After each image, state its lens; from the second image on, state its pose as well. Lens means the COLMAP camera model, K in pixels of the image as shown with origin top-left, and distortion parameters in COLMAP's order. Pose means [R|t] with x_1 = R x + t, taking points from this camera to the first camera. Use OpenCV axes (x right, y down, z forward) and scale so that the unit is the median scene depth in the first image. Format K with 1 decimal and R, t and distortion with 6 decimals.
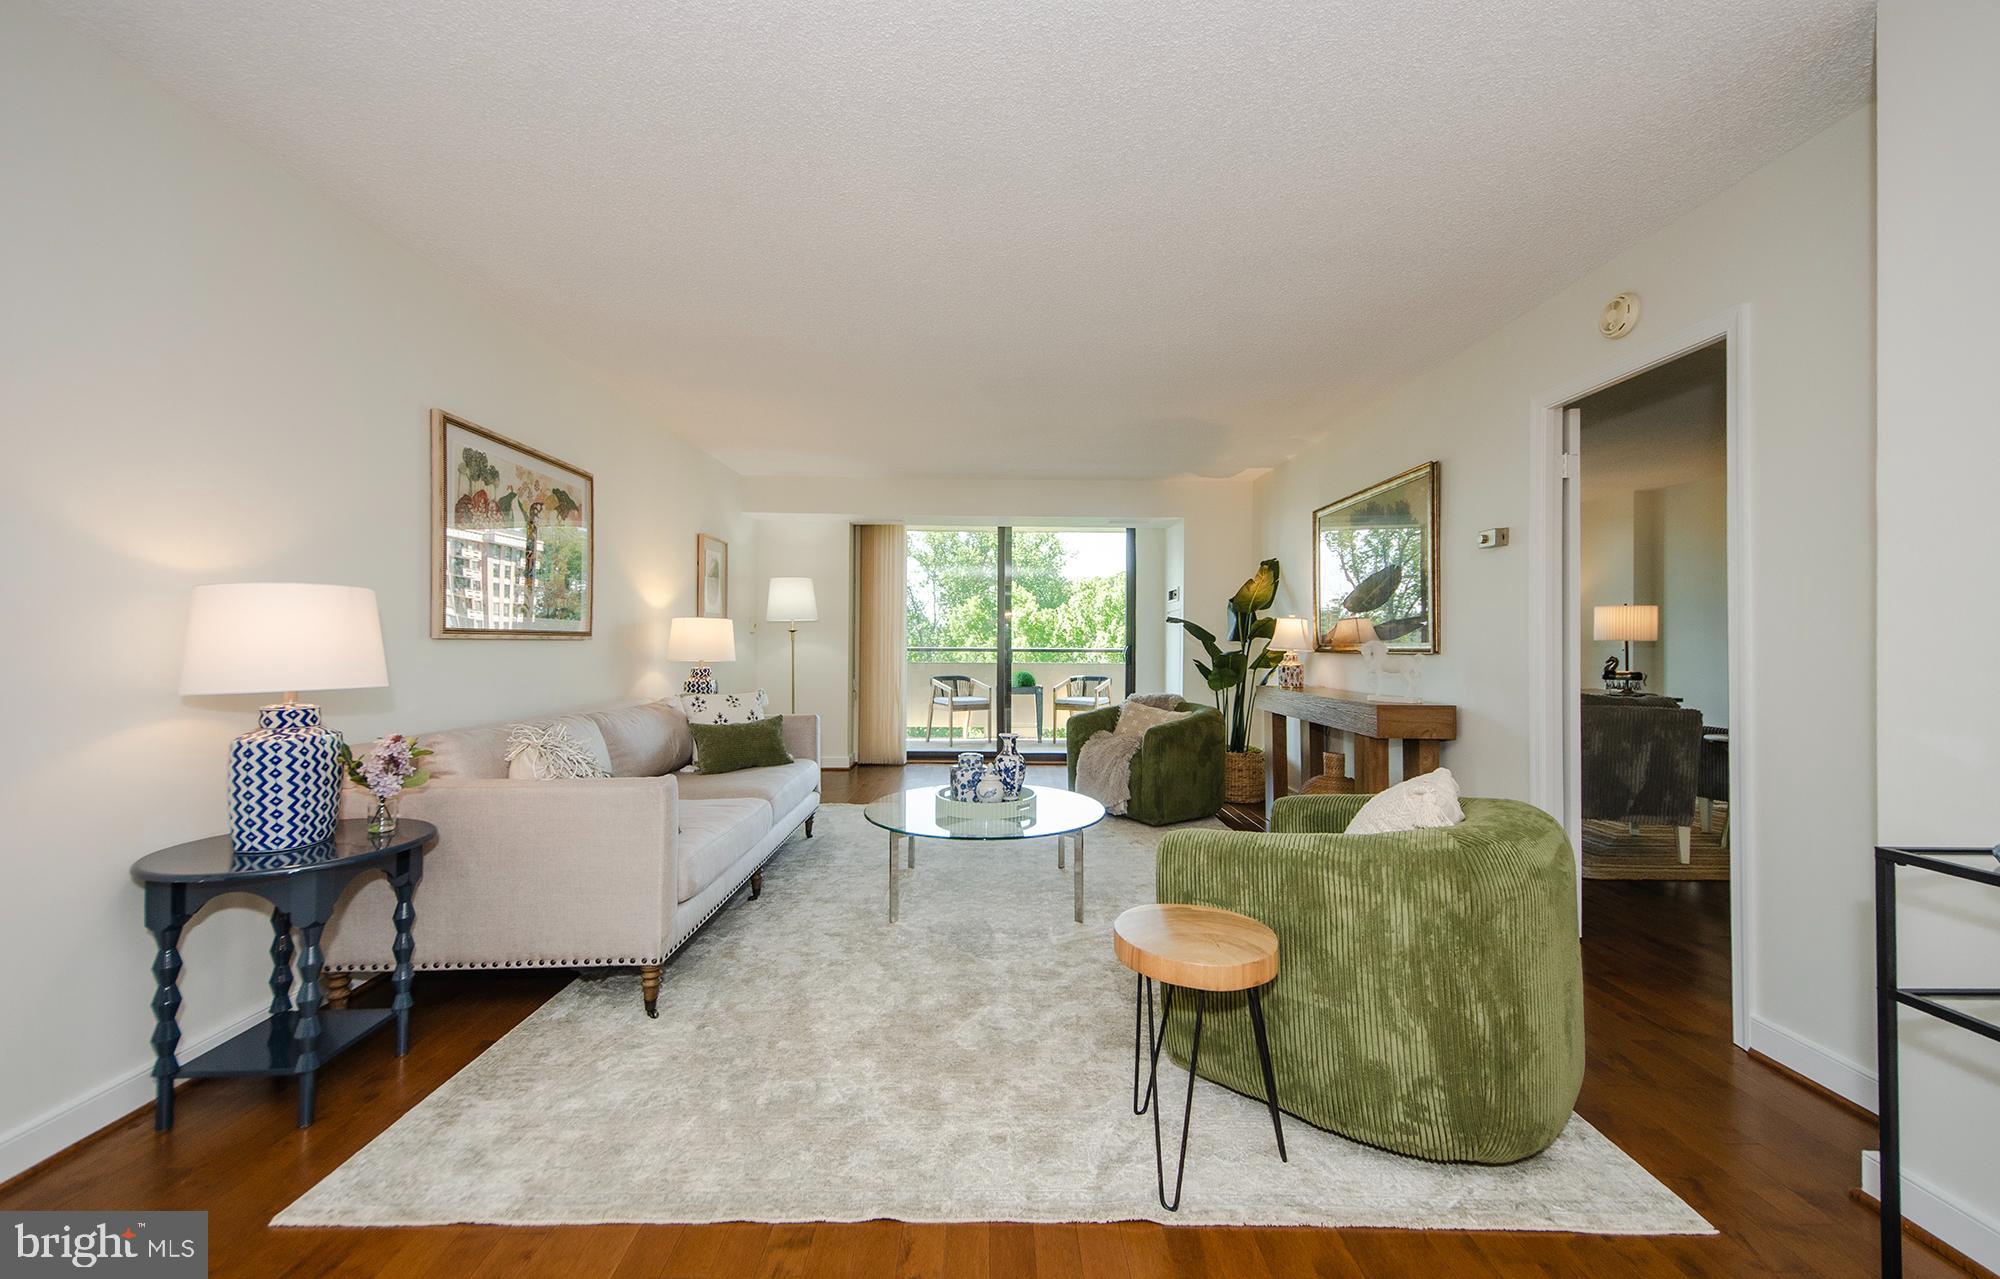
lens RADIAL K [[769.5, 0, 1000.0], [0, 769.5, 639.5], [0, 0, 1]] dist [0.028802, -0.000059]
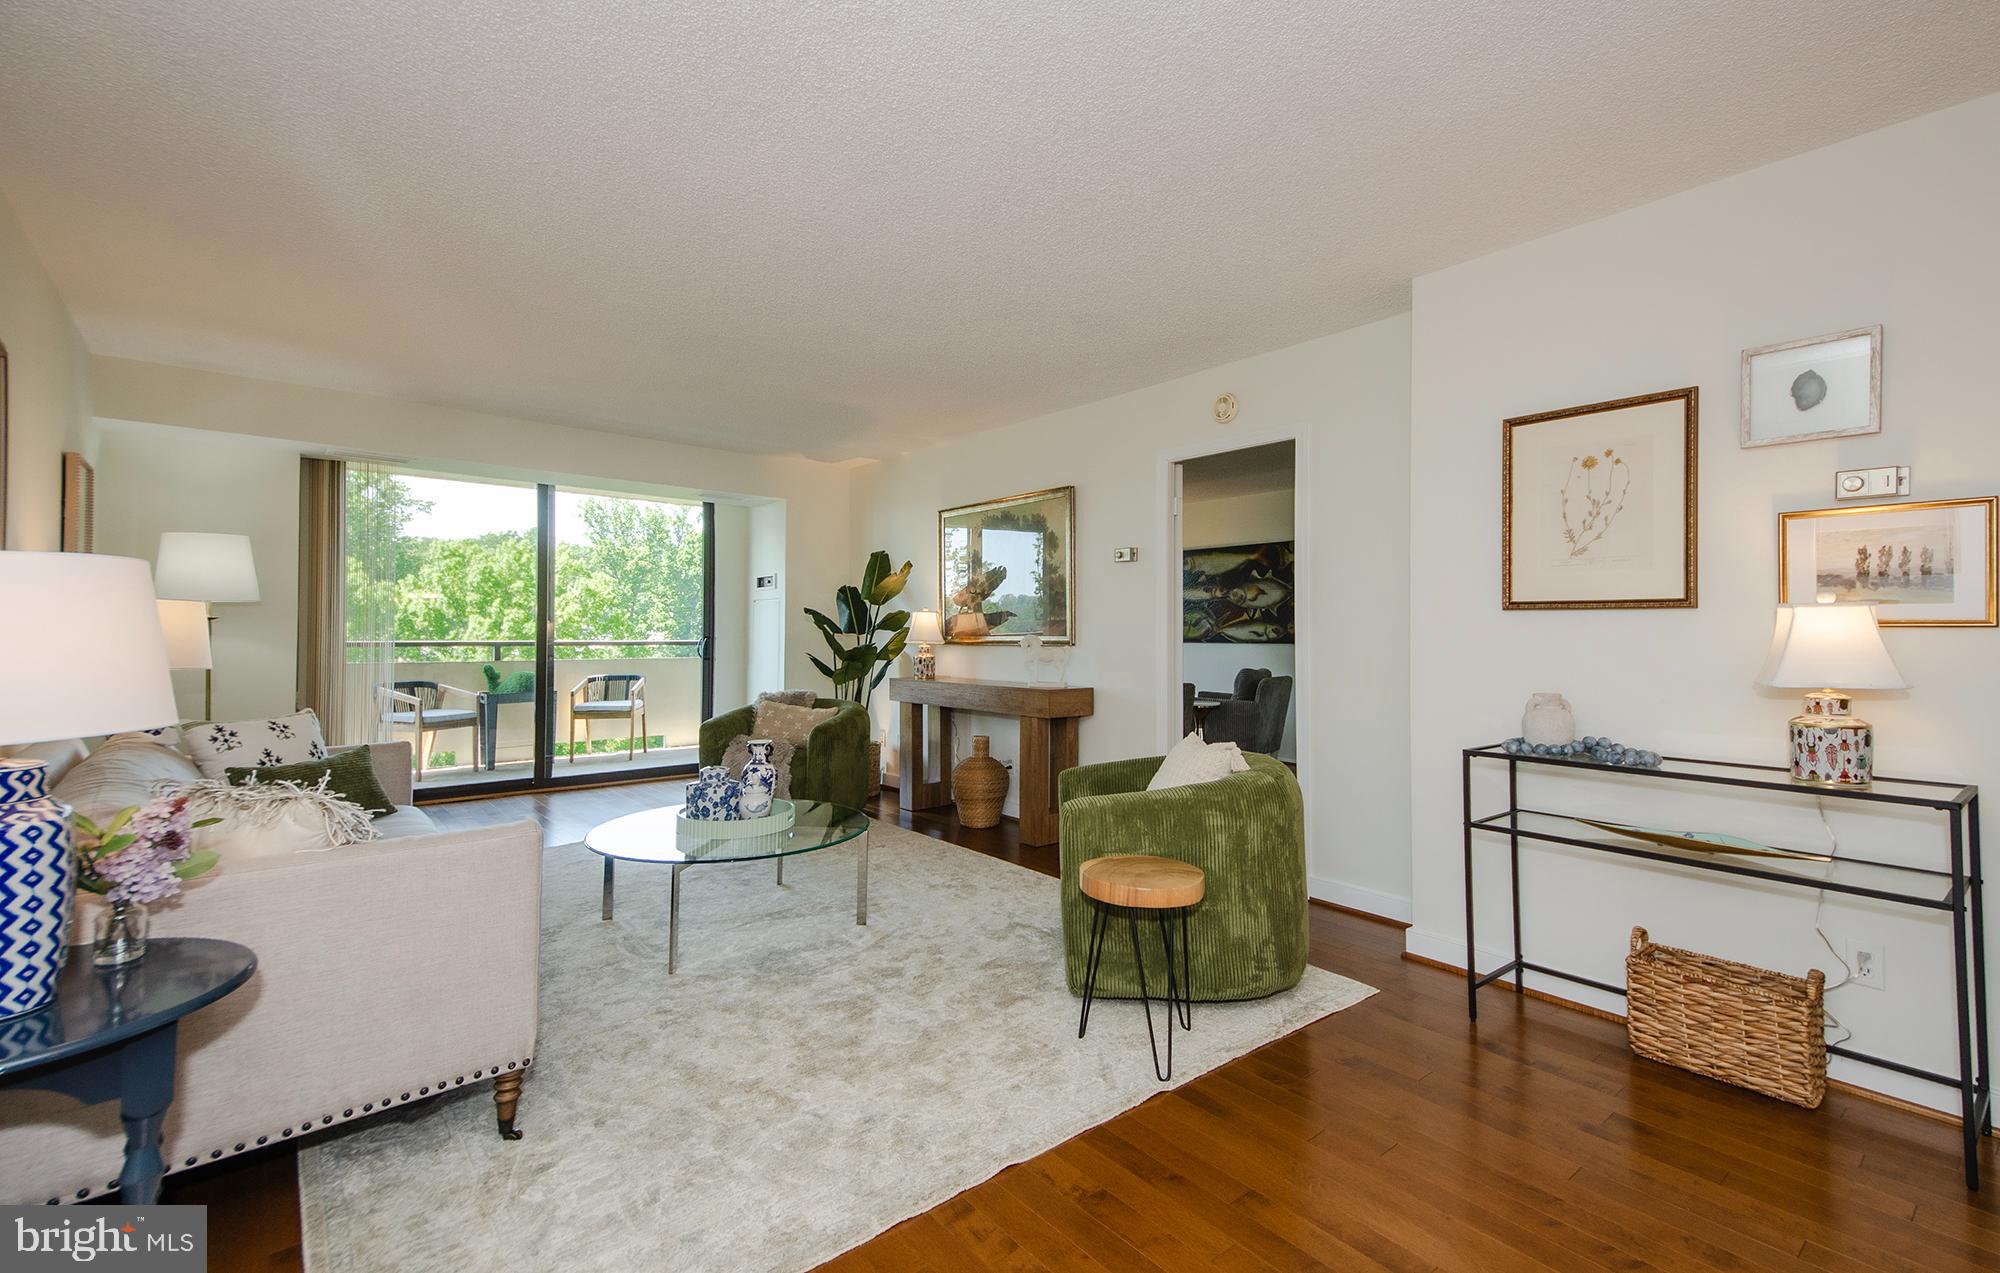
lens RADIAL K [[891.4, 0, 1009.4], [0, 891.4, 616.2], [0, 0, 1]] dist [0.037965, 0.000266]
pose [[0.771698, 0.010877, 0.635896, -0.572052], [-0.003273, 0.999908, -0.013132, -0.013226], [-0.635981, 0.008053, 0.771663, 0.002157]]
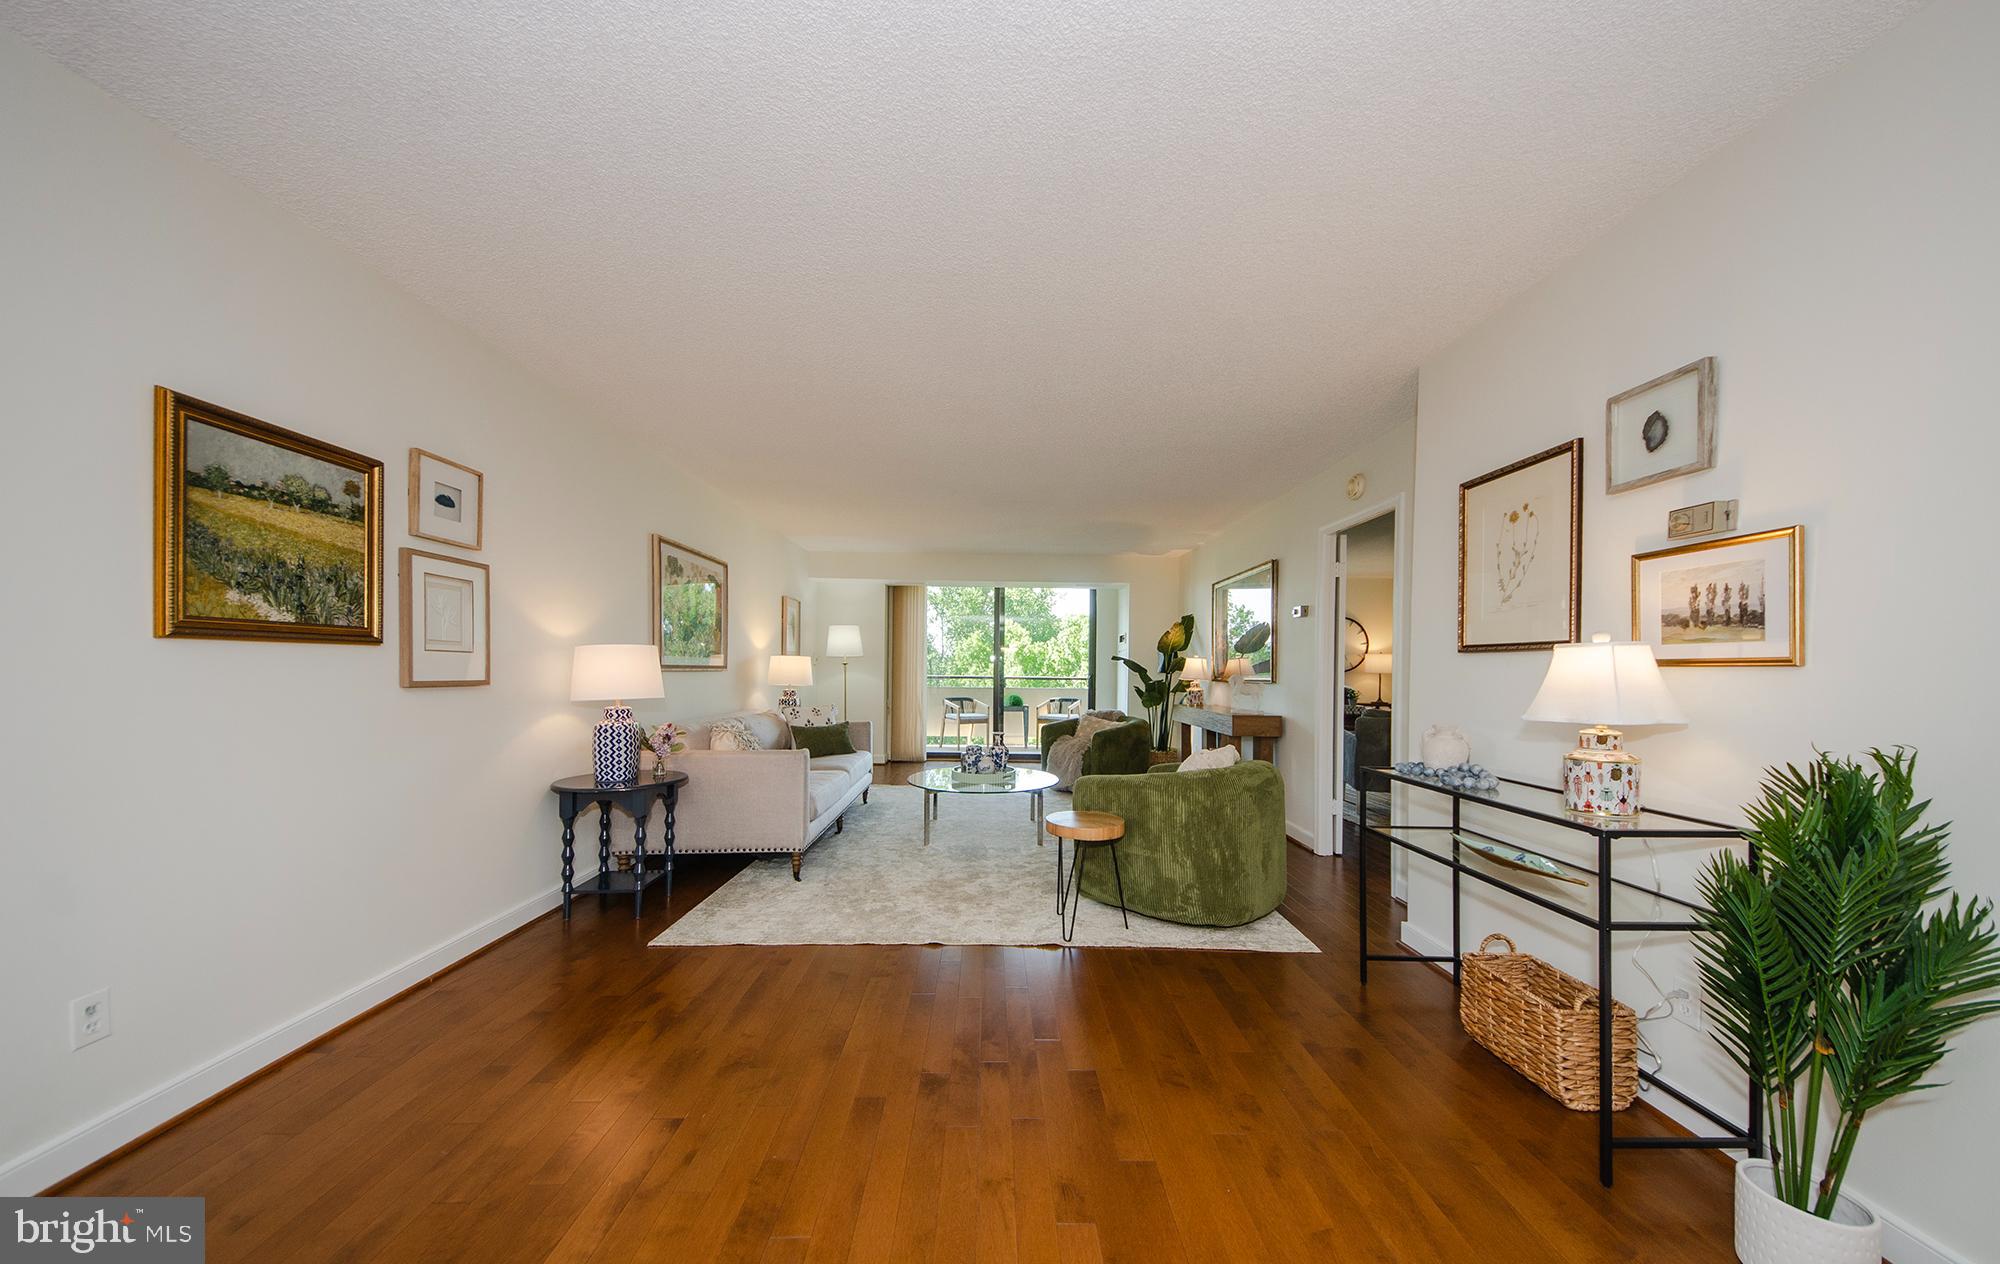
lens RADIAL K [[675.0, 0, 1010.3], [0, 675.0, 669.6], [0, 0, 1]] dist [0.000214, -0.000079]
pose [[0.999843, 0.005219, 0.016959, 0.015823], [-0.005258, 0.999984, 0.002241, -0.011853], [-0.016947, -0.002329, 0.999854, -0.512635]]
